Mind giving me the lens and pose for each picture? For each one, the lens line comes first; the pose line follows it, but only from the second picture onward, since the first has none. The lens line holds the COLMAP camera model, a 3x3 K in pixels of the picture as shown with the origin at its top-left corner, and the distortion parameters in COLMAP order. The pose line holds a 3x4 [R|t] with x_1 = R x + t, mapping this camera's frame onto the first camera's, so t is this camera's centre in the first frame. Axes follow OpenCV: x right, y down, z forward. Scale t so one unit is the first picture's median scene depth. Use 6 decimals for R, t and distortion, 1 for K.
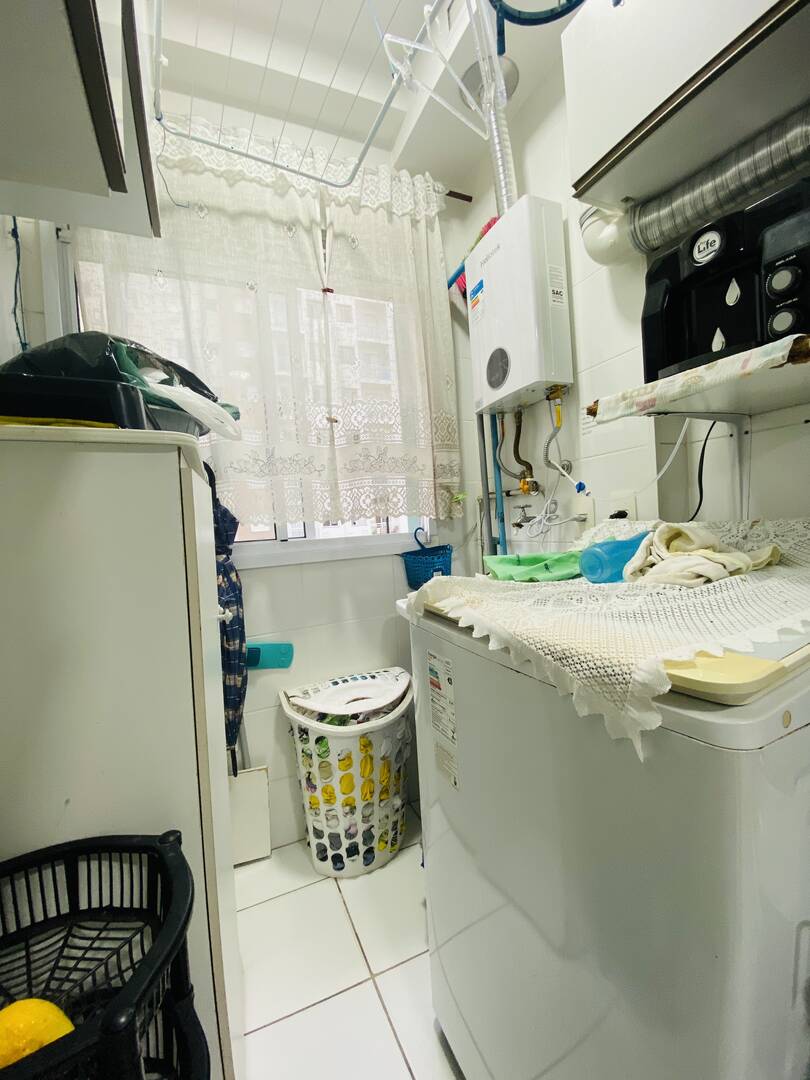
lens RADIAL K [[443.5, 0, 395.0], [0, 443.5, 541.0], [0, 0, 1]] dist [0.002715, -0.009512]
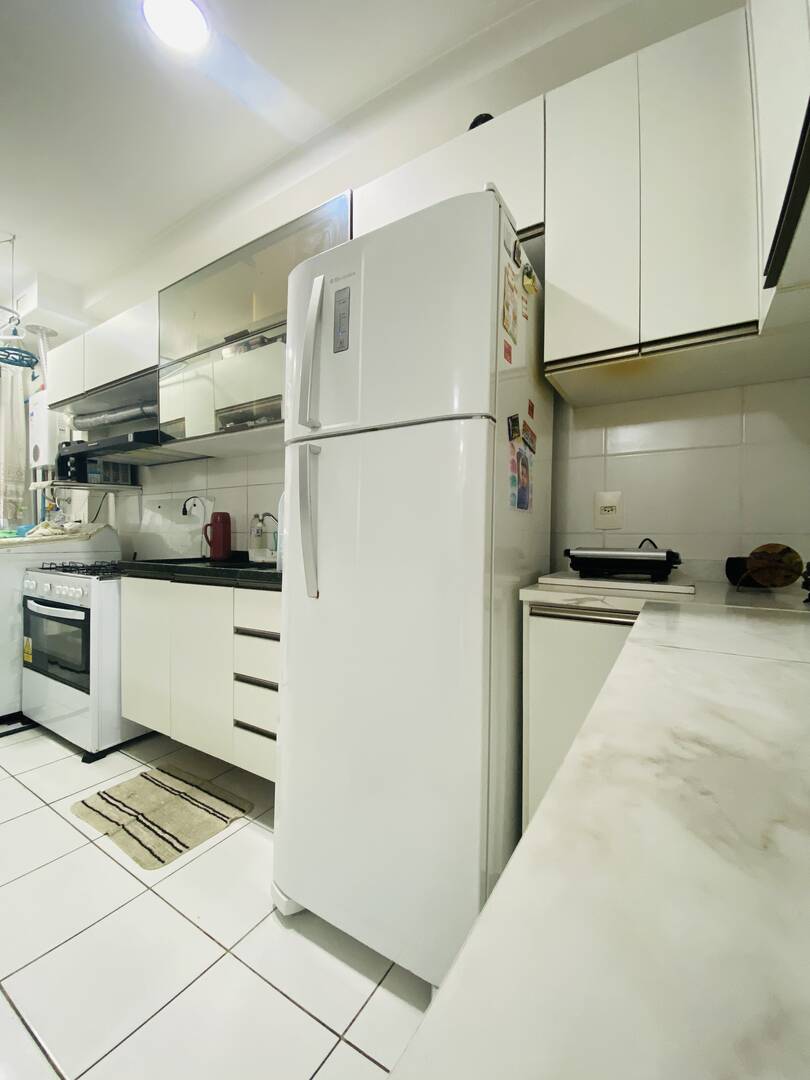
lens RADIAL K [[447.0, 0, 410.6], [0, 447.0, 539.1], [0, 0, 1]] dist [-0.000418, -0.010345]
pose [[0.814453, 0.064378, 0.576647, 0.525420], [-0.034116, 0.997420, -0.063169, 0.133139], [-0.579225, 0.031775, 0.814548, -2.012881]]
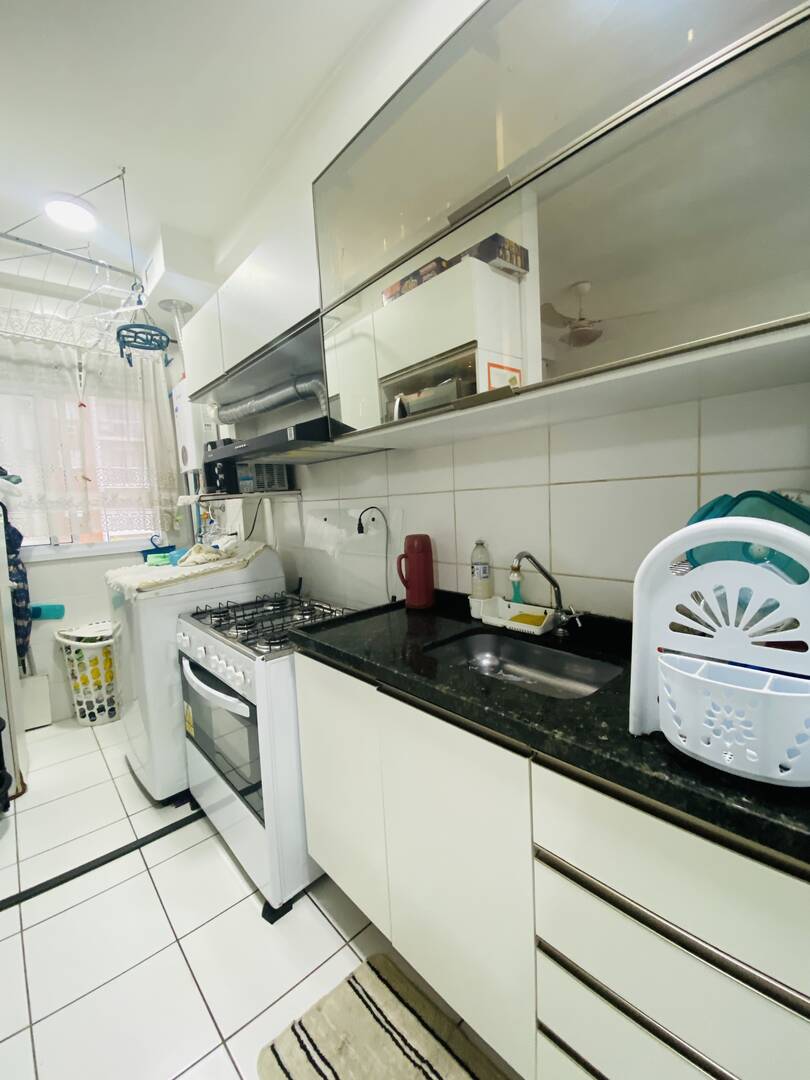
lens RADIAL K [[447.0, 0, 410.6], [0, 447.0, 539.1], [0, 0, 1]] dist [-0.000418, -0.010345]
pose [[0.942578, -0.008941, 0.333867, 0.522430], [-0.000695, 0.999587, 0.028730, -0.083192], [-0.333986, -0.027313, 0.942182, -1.211487]]
